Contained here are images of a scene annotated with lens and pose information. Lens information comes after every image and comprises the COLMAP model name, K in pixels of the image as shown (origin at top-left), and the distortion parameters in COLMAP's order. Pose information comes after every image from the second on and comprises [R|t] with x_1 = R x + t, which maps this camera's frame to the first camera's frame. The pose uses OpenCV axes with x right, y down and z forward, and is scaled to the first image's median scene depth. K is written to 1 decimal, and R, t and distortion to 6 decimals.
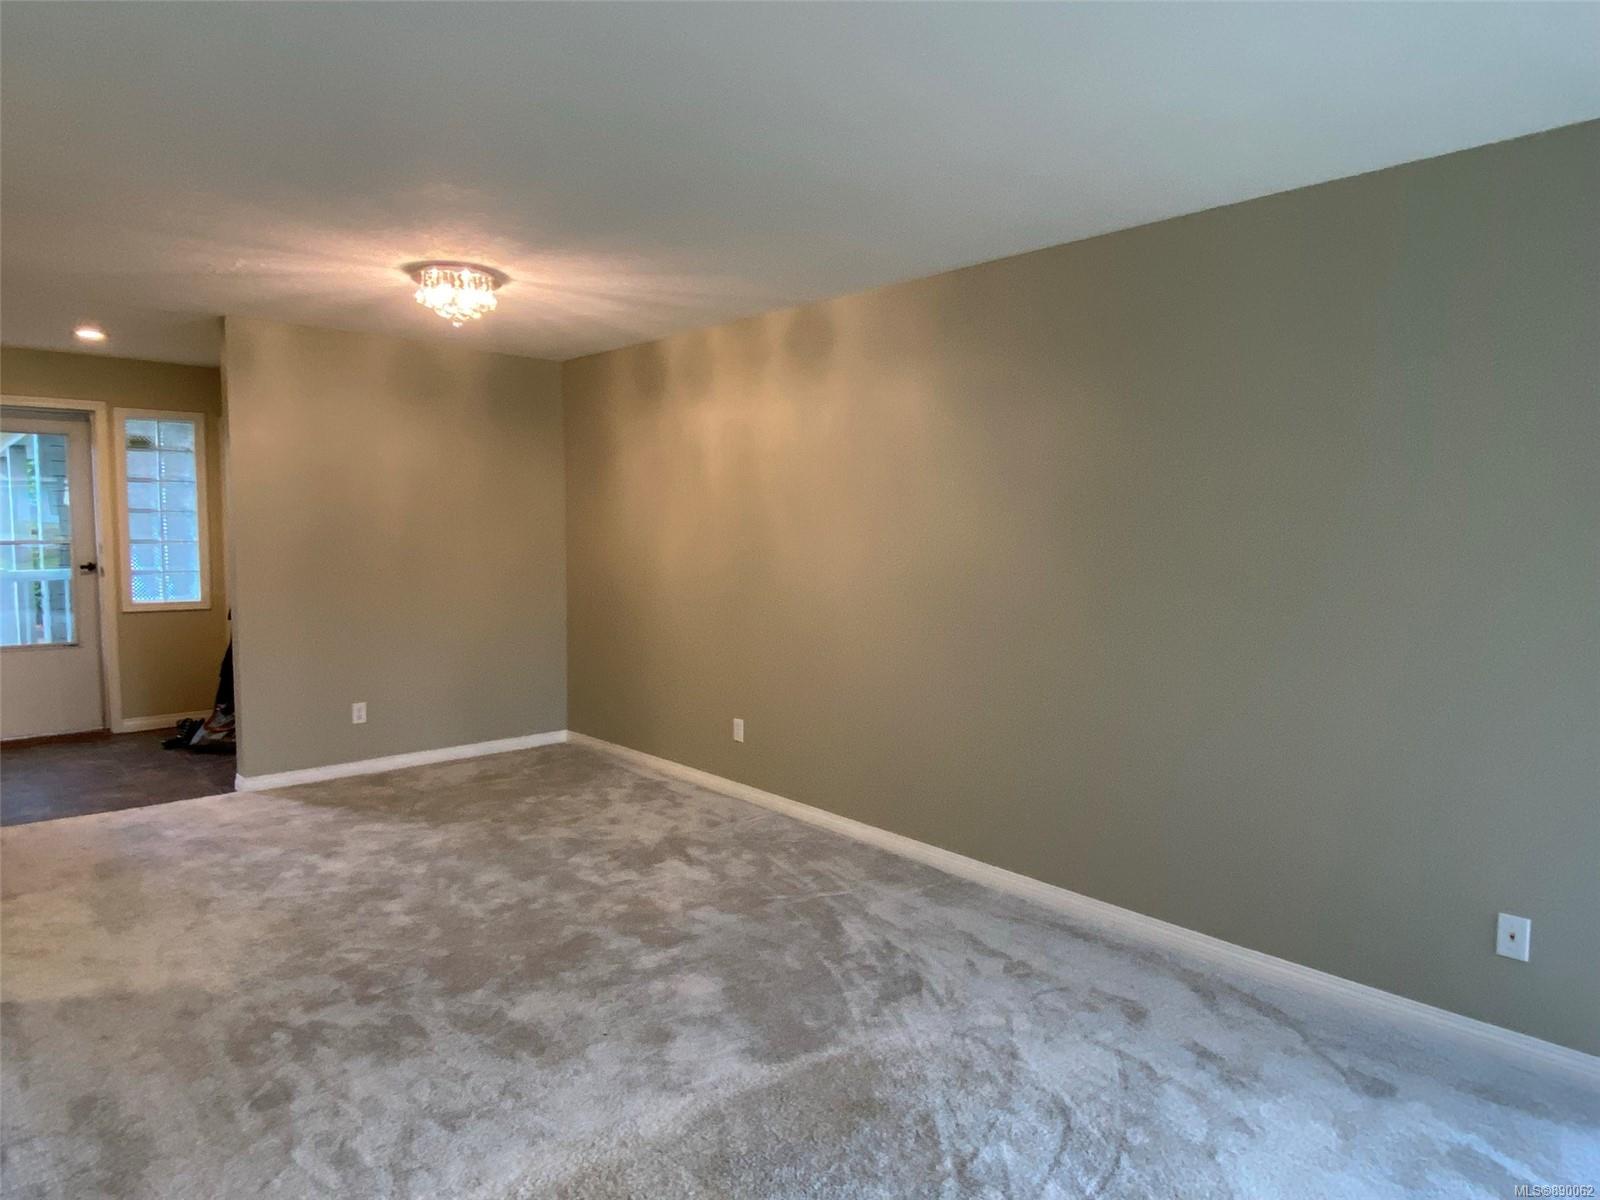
lens RADIAL K [[995.4, 0, 795.3], [0, 995.4, 596.7], [0, 0, 1]] dist [-0.005560, -0.001087]
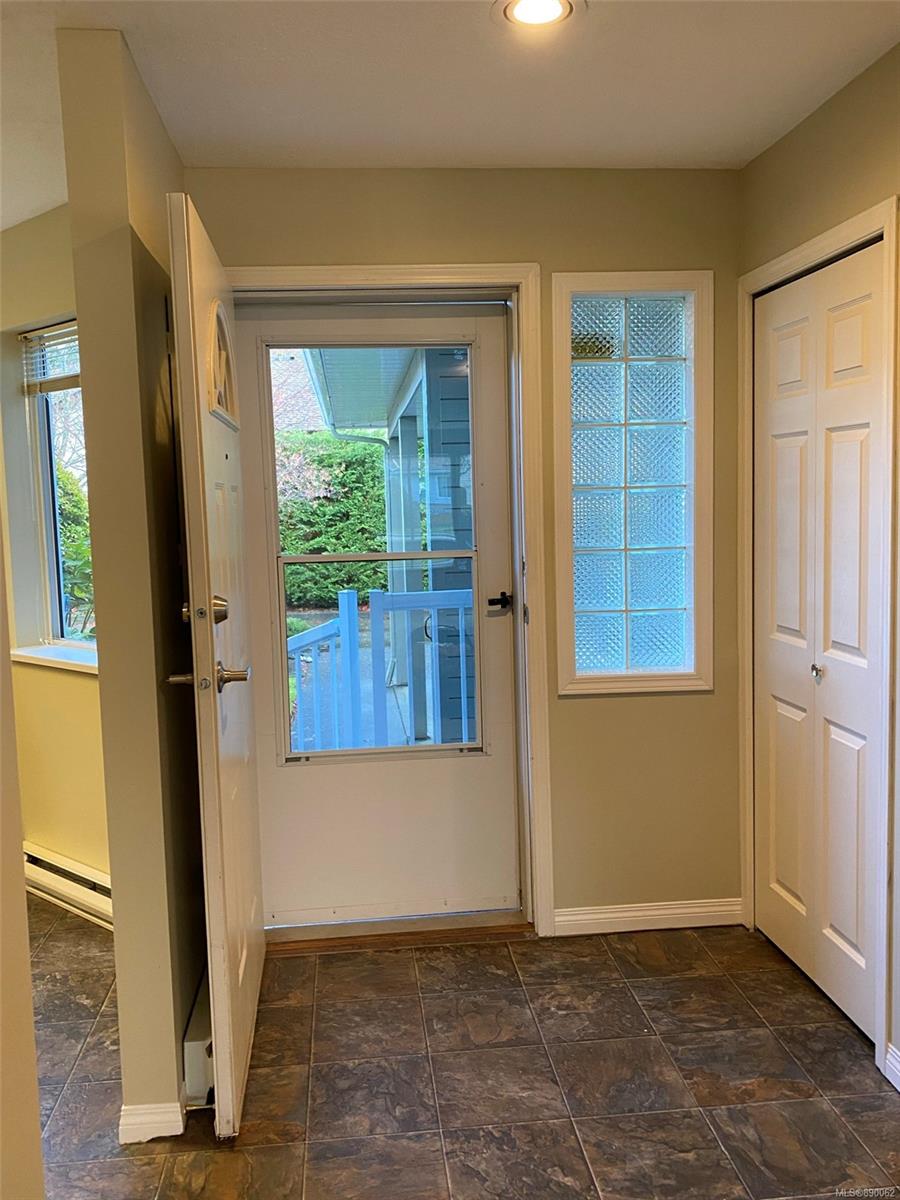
lens RADIAL K [[984.4, 0, 448.7], [0, 984.4, 598.6], [0, 0, 1]] dist [0.061416, -0.000892]
pose [[0.807878, 0.027766, -0.588695, -0.433812], [-0.013718, 0.999505, 0.028318, -0.045846], [0.589190, -0.014802, 0.807859, 0.571088]]
